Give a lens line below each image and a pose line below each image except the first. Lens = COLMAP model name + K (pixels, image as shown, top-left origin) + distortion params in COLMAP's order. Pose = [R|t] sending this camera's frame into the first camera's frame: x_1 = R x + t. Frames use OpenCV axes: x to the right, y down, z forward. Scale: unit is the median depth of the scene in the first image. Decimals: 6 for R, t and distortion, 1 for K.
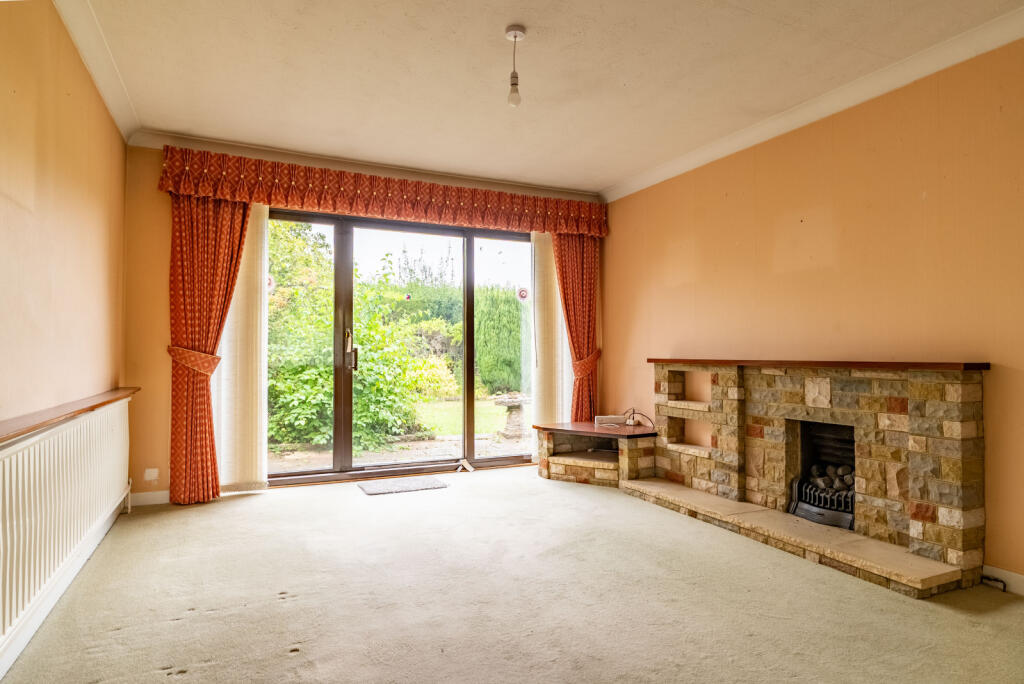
lens RADIAL K [[583.4, 0, 511.8], [0, 583.4, 345.3], [0, 0, 1]] dist [0.005972, -0.000382]
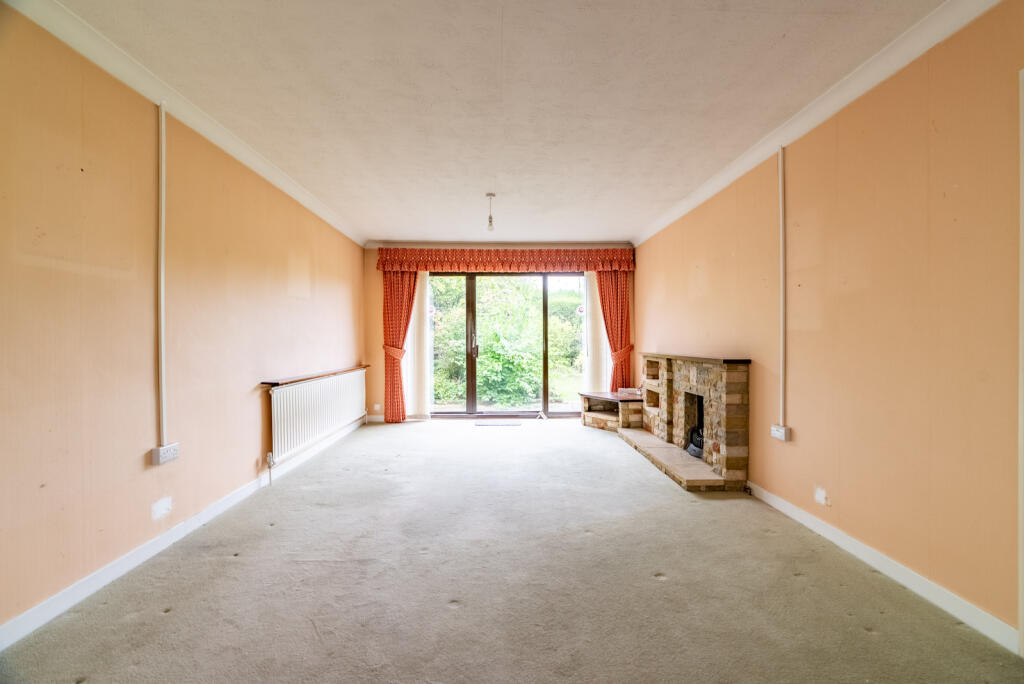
lens RADIAL K [[469.6, 0, 510.7], [0, 469.6, 342.4], [0, 0, 1]] dist [-0.000564, 0.000309]
pose [[0.916456, -0.001605, -0.400132, 0.430057], [0.009288, 0.999808, 0.017264, -0.028704], [0.400027, -0.019538, 0.916295, -0.292178]]
